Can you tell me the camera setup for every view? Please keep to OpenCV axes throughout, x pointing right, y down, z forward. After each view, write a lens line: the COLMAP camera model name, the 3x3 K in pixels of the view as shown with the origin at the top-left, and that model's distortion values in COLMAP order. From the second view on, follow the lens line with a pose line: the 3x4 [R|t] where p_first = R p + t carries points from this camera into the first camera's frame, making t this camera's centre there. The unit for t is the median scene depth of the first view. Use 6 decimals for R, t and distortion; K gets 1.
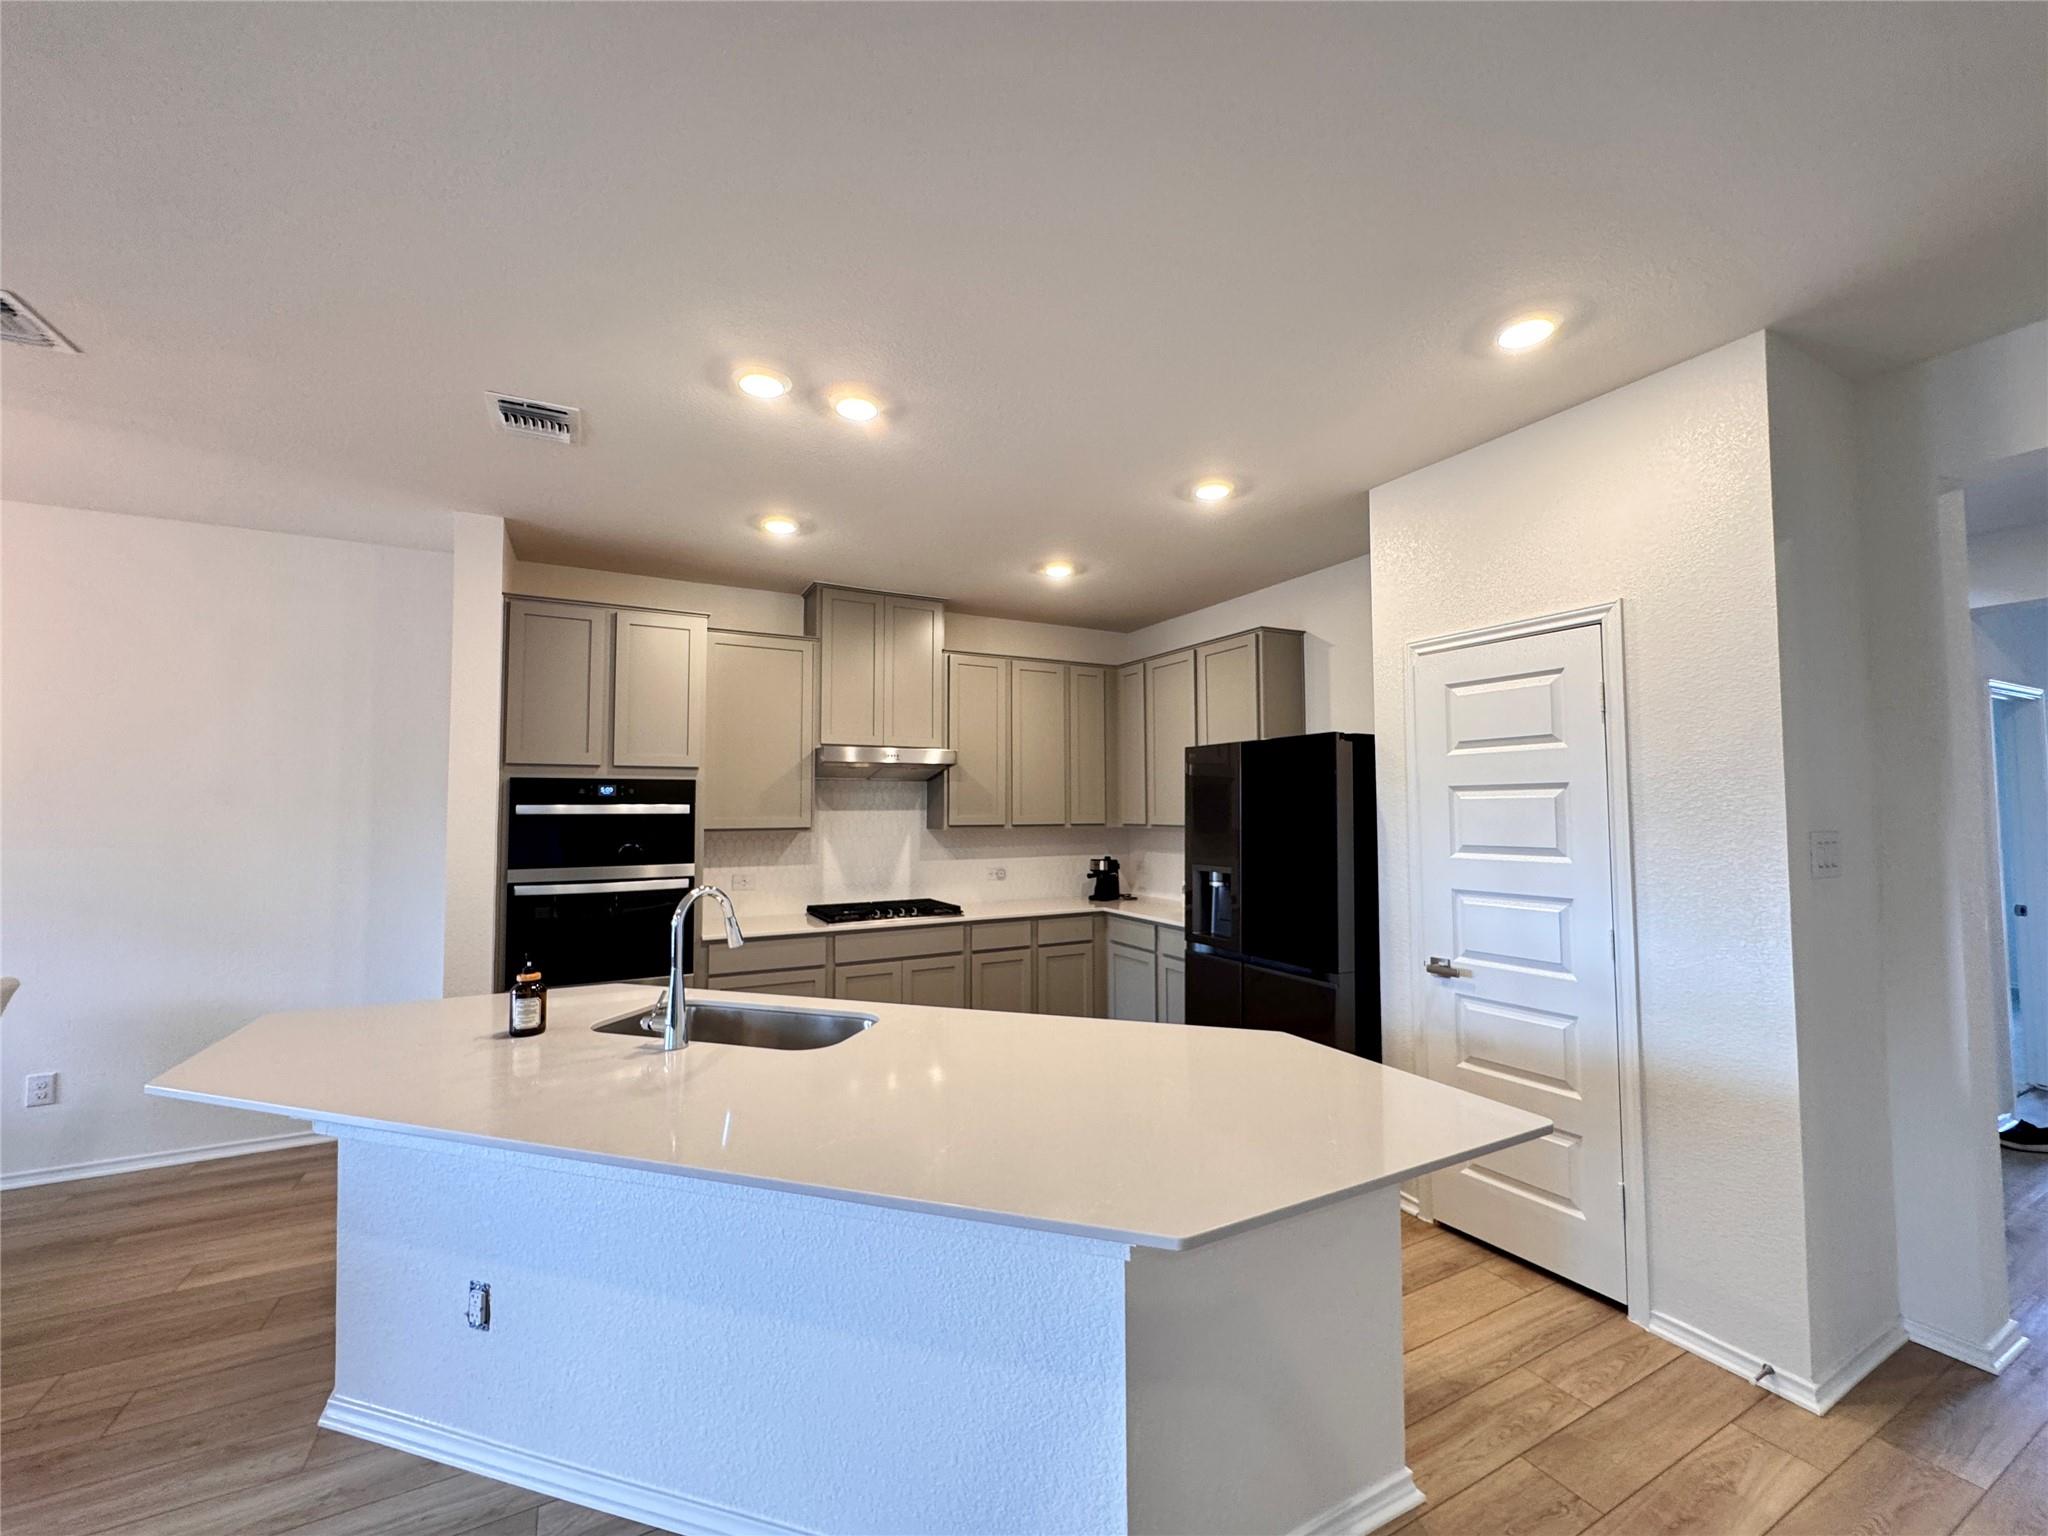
lens RADIAL K [[819.1, 0, 1024.9], [0, 819.1, 768.1], [0, 0, 1]] dist [-0.004017, 0.001143]
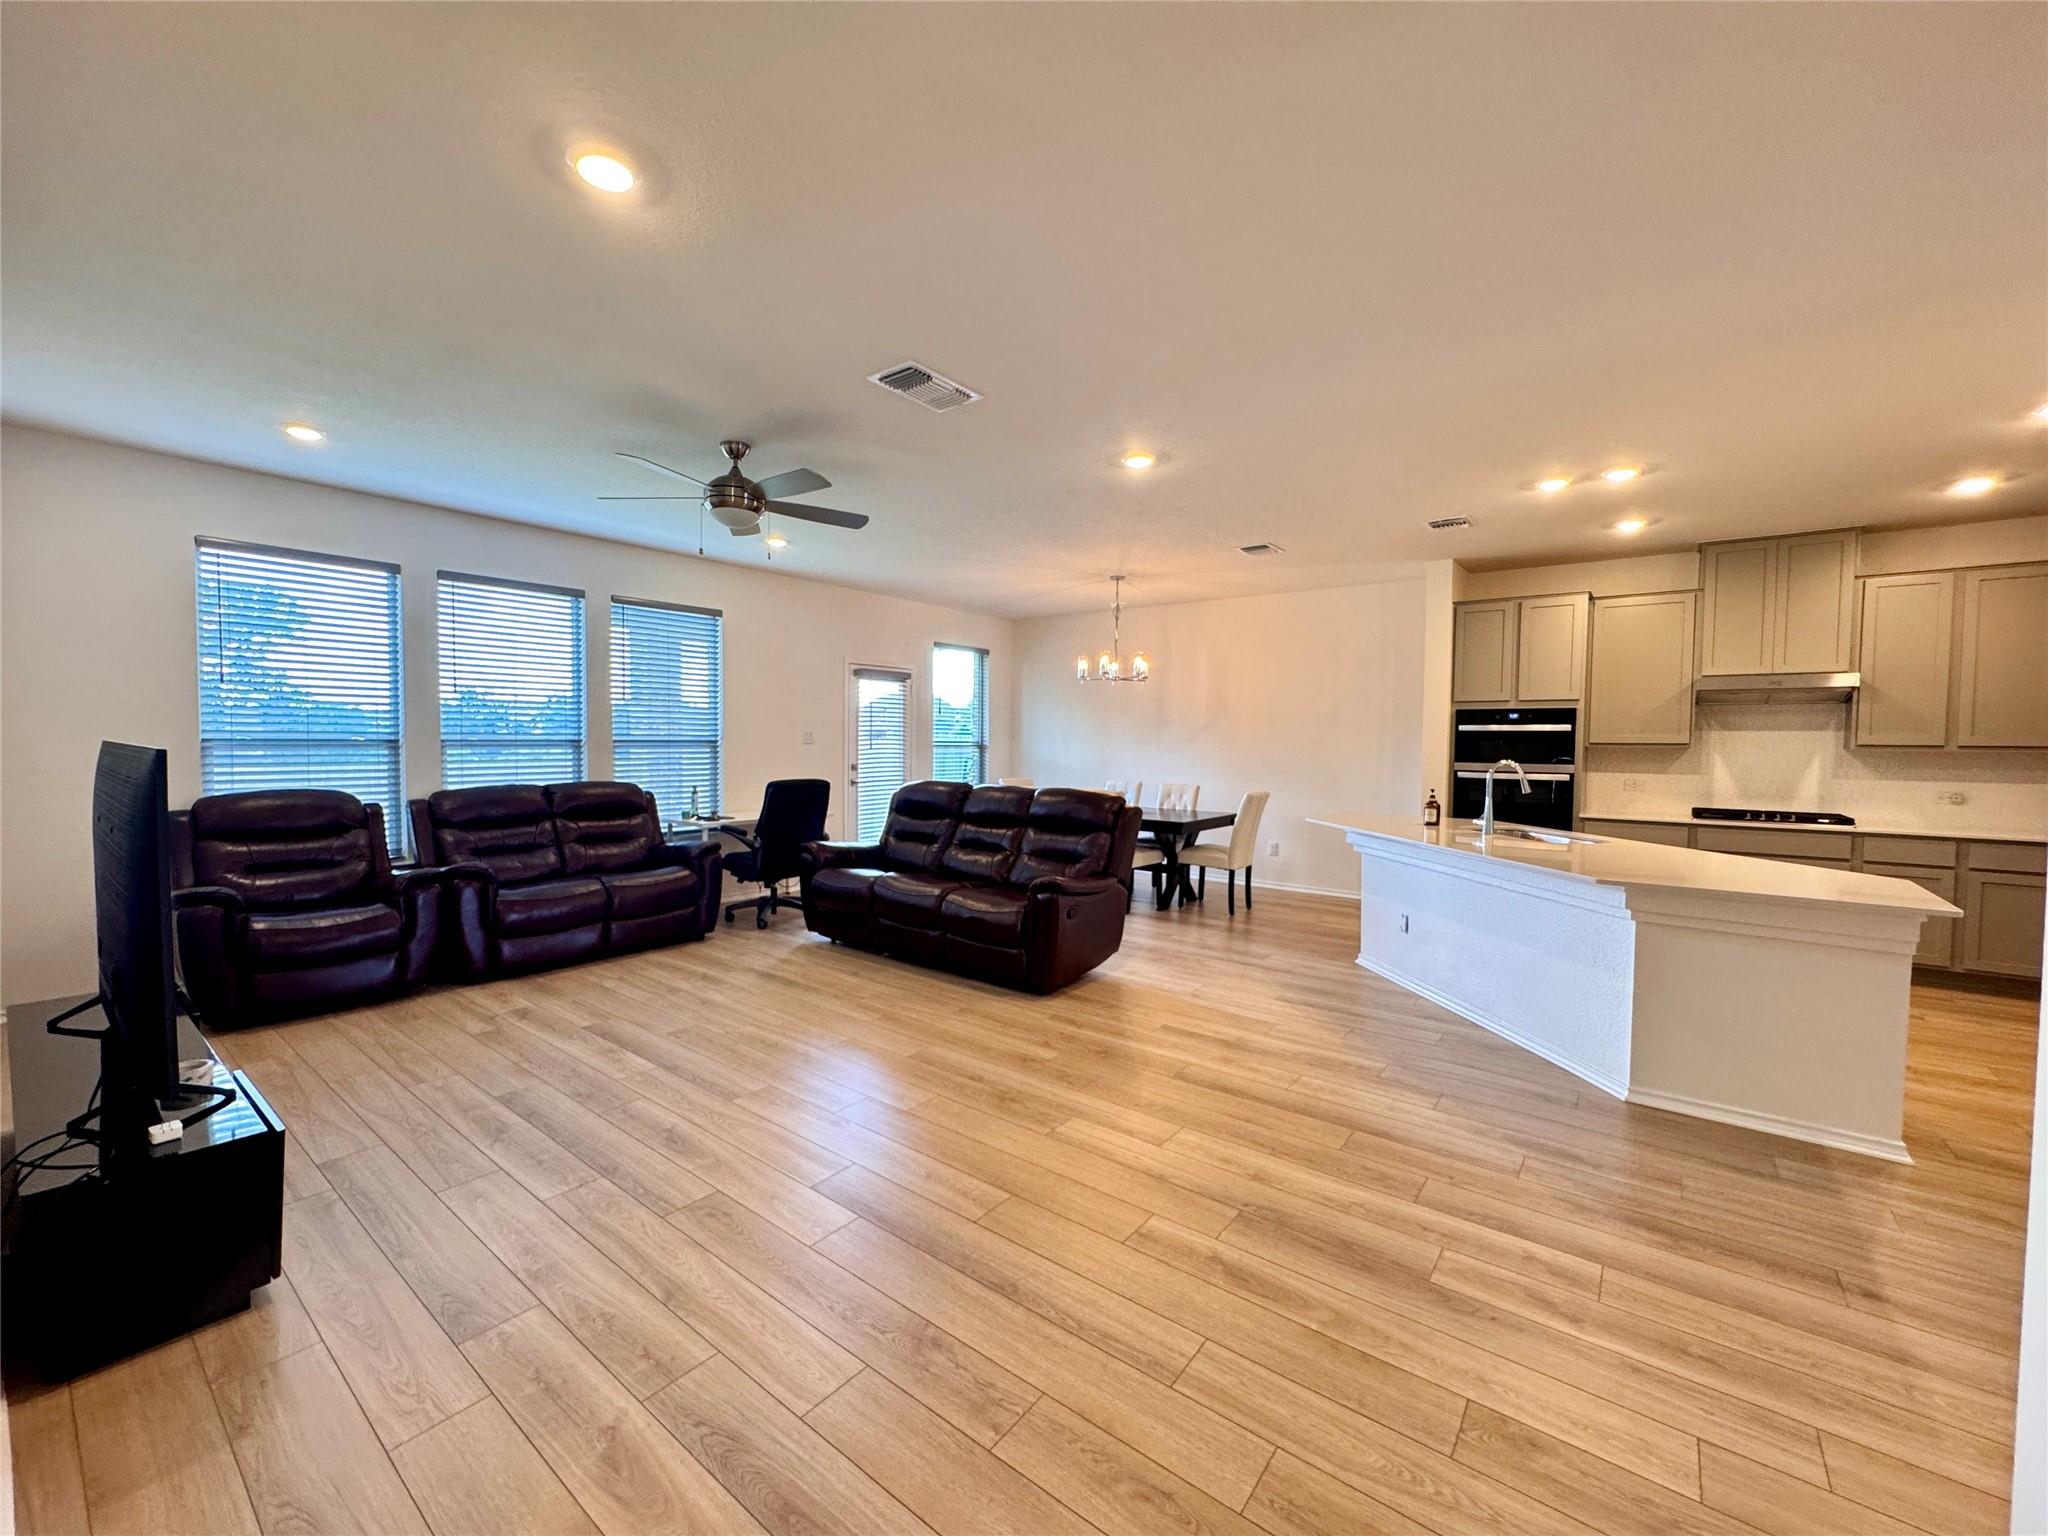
lens RADIAL K [[819.1, 0, 1021.4], [0, 819.1, 771.3], [0, 0, 1]] dist [-0.004017, 0.001143]
pose [[0.407787, 0.044140, -0.912009, 0.544253], [0.034655, 0.997363, 0.063766, -0.000272], [0.912419, -0.057609, 0.405182, -0.515598]]
